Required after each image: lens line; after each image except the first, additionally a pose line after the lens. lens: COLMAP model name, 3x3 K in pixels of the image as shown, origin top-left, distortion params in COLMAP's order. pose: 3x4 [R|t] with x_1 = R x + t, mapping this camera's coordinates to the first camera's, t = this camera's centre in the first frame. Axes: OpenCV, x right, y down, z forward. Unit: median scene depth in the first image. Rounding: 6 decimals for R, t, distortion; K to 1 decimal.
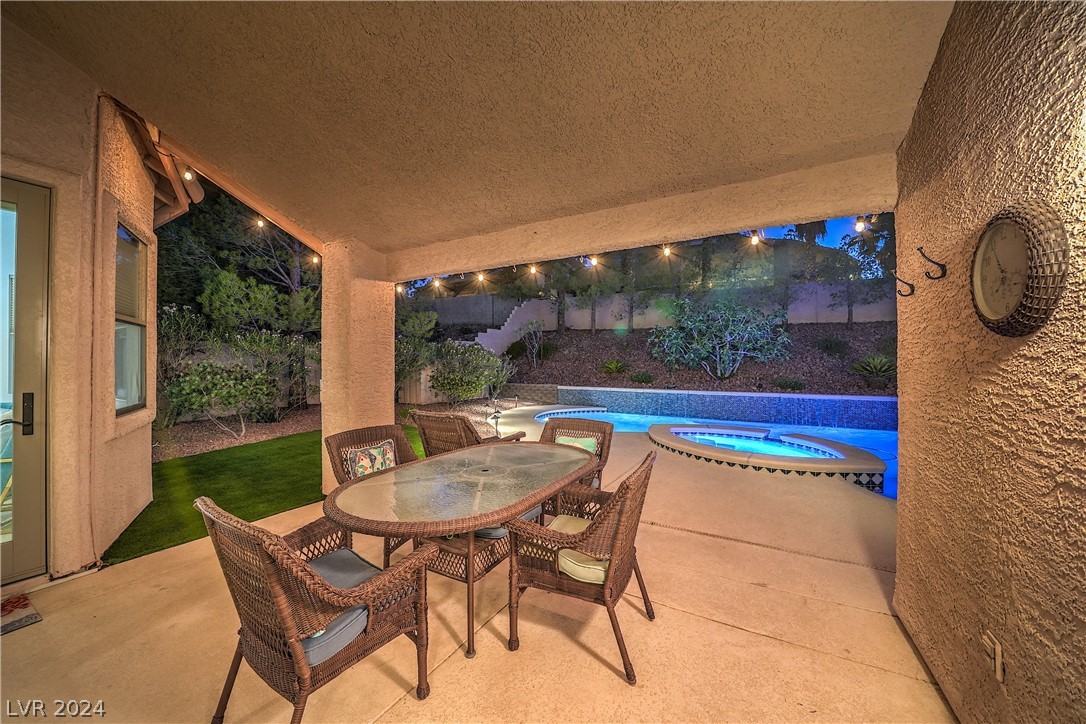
lens RADIAL K [[385.0, 0, 543.0], [0, 385.0, 371.6], [0, 0, 1]] dist [-0.022472, 0.000077]
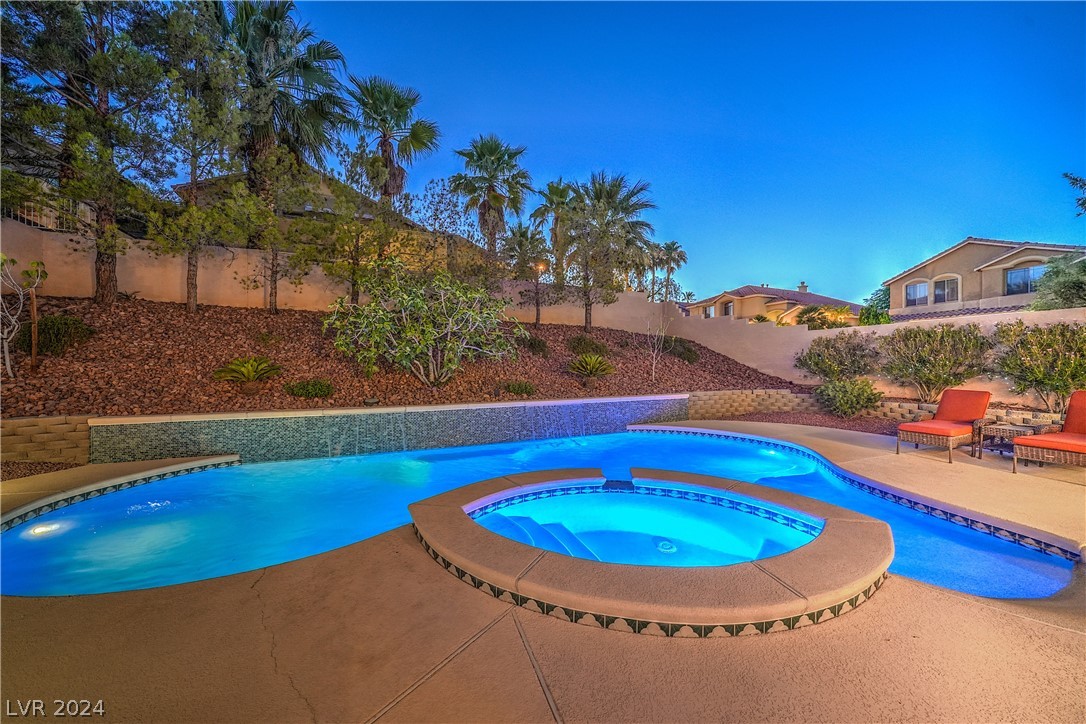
lens RADIAL K [[385.0, 0, 543.0], [0, 385.0, 371.6], [0, 0, 1]] dist [-0.022472, 0.000077]
pose [[0.626615, -0.016504, 0.779154, 0.034491], [0.021901, 0.999754, 0.003563, -0.003976], [-0.779021, 0.014832, 0.626822, 0.389496]]
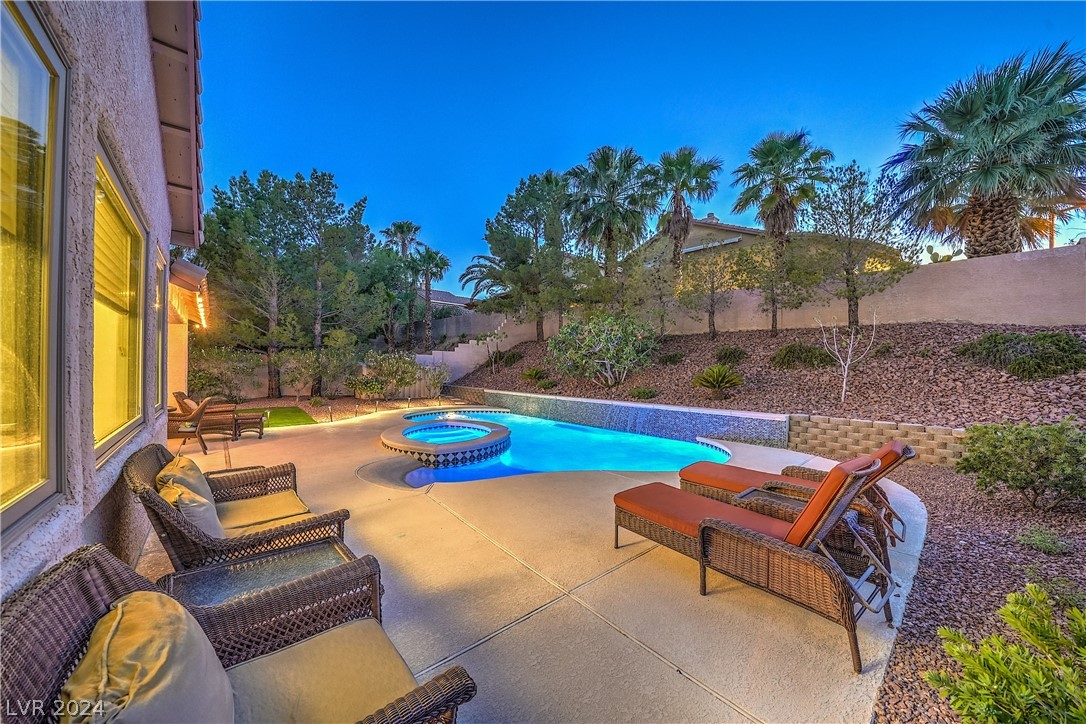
lens RADIAL K [[385.0, 0, 543.0], [0, 385.0, 371.6], [0, 0, 1]] dist [-0.022472, 0.000077]
pose [[0.940833, 0.017896, -0.338399, 0.629773], [-0.025059, 0.999545, -0.016809, -0.001011], [0.337944, 0.024295, 0.940853, -0.047082]]
